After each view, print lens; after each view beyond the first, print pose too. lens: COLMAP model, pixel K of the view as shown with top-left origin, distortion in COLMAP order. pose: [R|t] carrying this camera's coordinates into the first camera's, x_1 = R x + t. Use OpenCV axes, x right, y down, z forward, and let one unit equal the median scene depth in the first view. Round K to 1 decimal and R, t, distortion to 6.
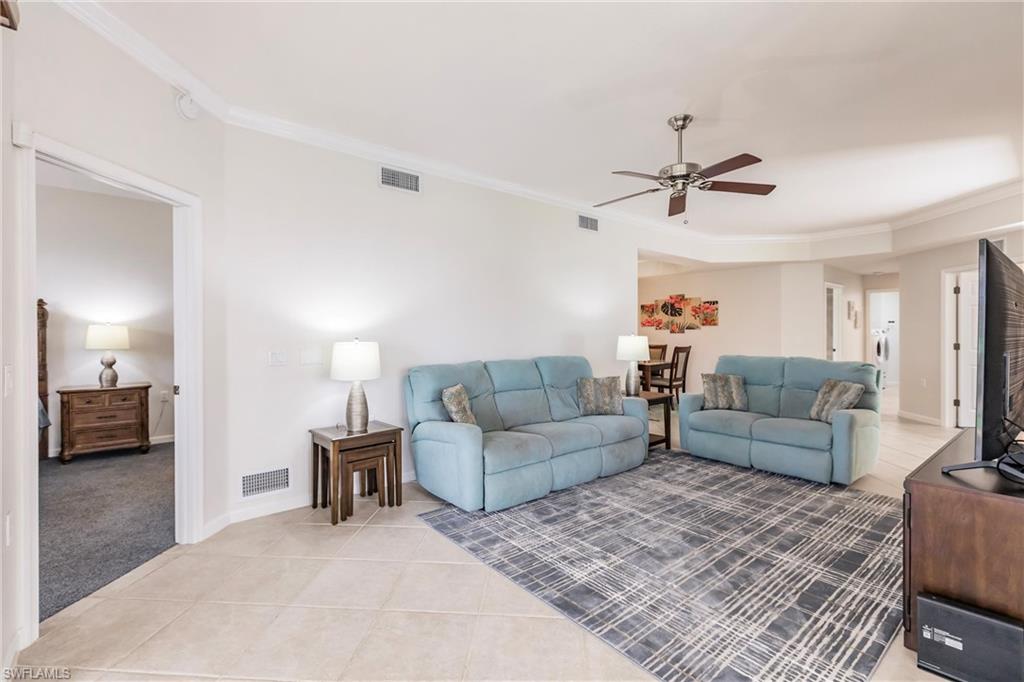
lens RADIAL K [[460.5, 0, 506.4], [0, 460.5, 335.8], [0, 0, 1]] dist [-0.001903, -0.001253]
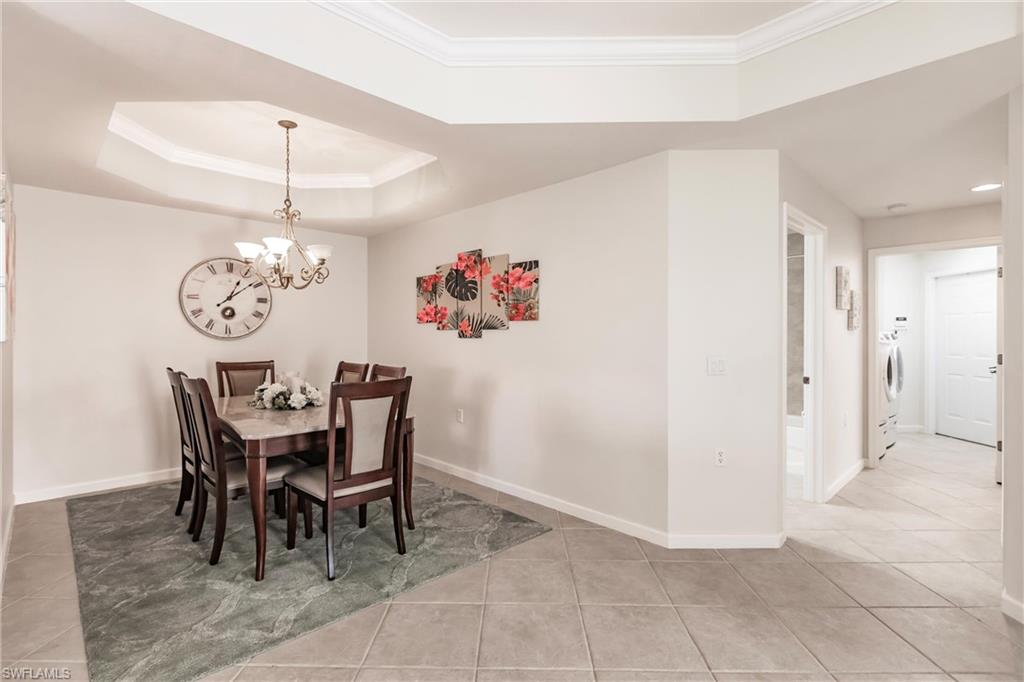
lens RADIAL K [[477.6, 0, 515.1], [0, 477.6, 336.5], [0, 0, 1]] dist [0.000665, 0.000238]
pose [[0.996775, 0.004650, 0.080114, 0.381427], [-0.004244, 0.999977, -0.005230, -0.004718], [-0.080136, 0.004873, 0.996772, 0.541026]]
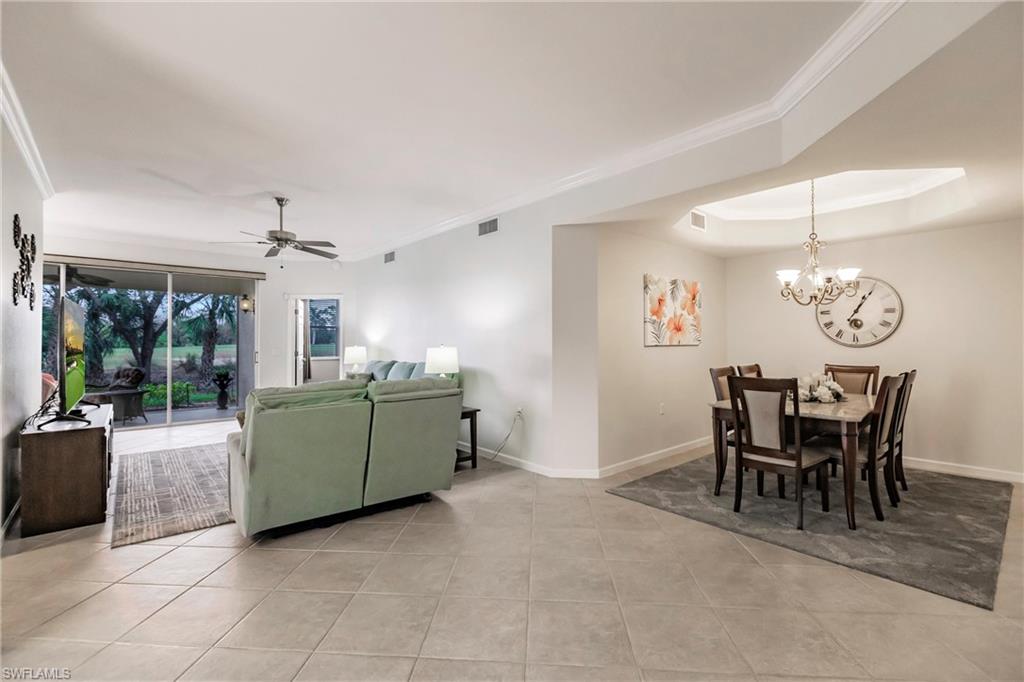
lens RADIAL K [[460.5, 0, 506.4], [0, 460.5, 335.8], [0, 0, 1]] dist [-0.001903, -0.001253]
pose [[0.021039, -0.007275, -0.999752, 0.689004], [-0.007924, 0.999941, -0.007443, -0.008514], [0.999747, 0.008079, 0.020980, 0.625520]]
